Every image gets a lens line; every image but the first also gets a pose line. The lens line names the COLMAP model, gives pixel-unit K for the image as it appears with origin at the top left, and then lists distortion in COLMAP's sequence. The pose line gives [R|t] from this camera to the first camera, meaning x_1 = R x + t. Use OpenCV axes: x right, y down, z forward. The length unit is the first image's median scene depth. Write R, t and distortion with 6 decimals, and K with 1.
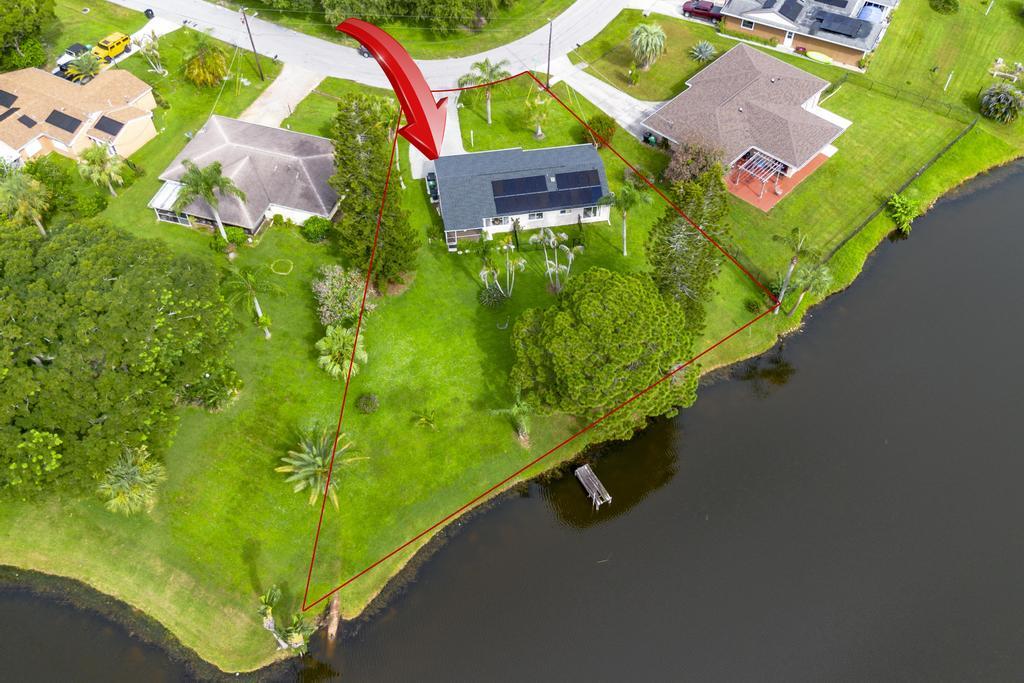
lens RADIAL K [[865.5, 0, 512.5], [0, 865.5, 344.9], [0, 0, 1]] dist [0.054150, -0.035542]
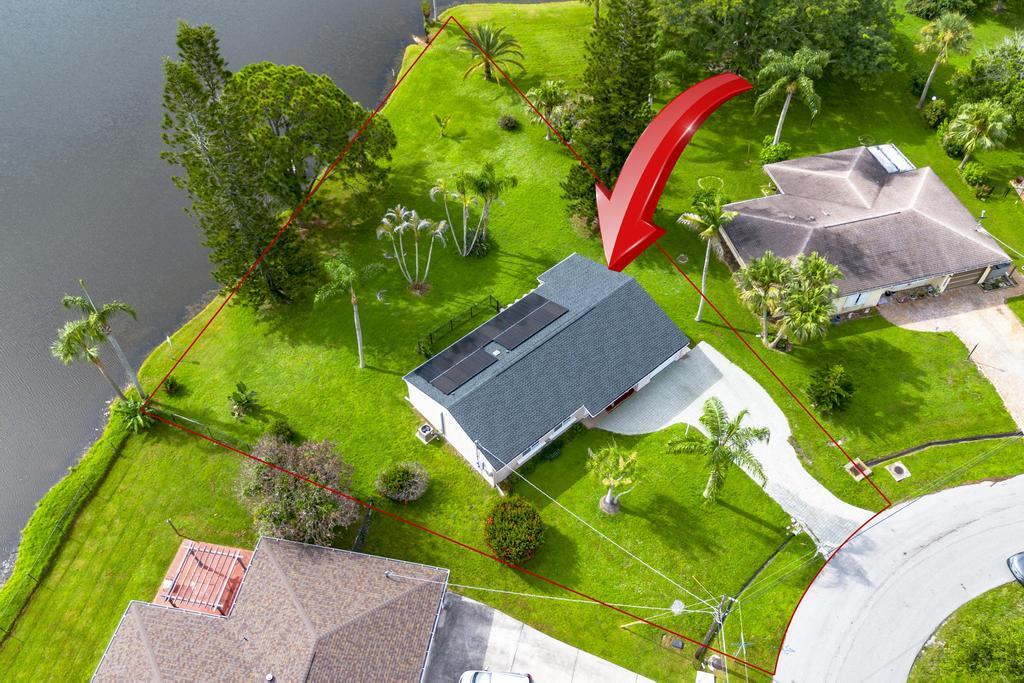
lens RADIAL K [[865.5, 0, 513.5], [0, 865.5, 339.3], [0, 0, 1]] dist [0.054150, -0.035542]
pose [[-0.842982, 0.420307, -0.335744, 0.259558], [-0.417340, -0.117176, 0.901164, -0.811422], [0.339424, 0.899784, 0.274188, 0.838592]]
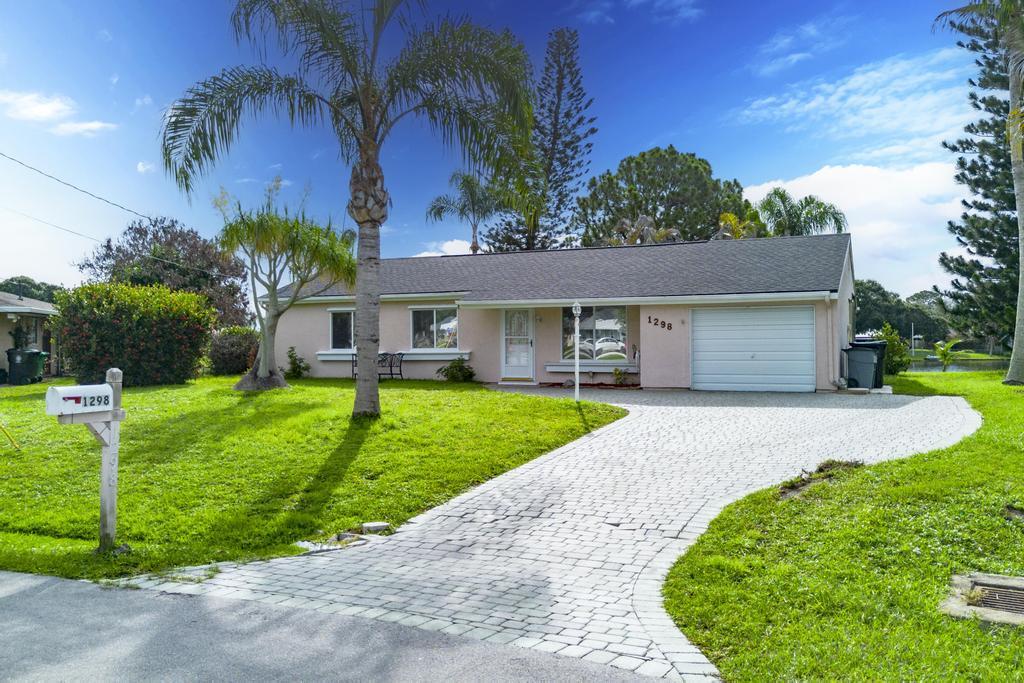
lens RADIAL K [[865.5, 0, 510.9], [0, 865.5, 344.6], [0, 0, 1]] dist [0.054150, -0.035542]
pose [[-0.840236, 0.007311, 0.542171, -0.149893], [0.427334, 0.624397, 0.653846, -0.409388], [-0.333750, 0.781073, -0.527765, 1.241515]]
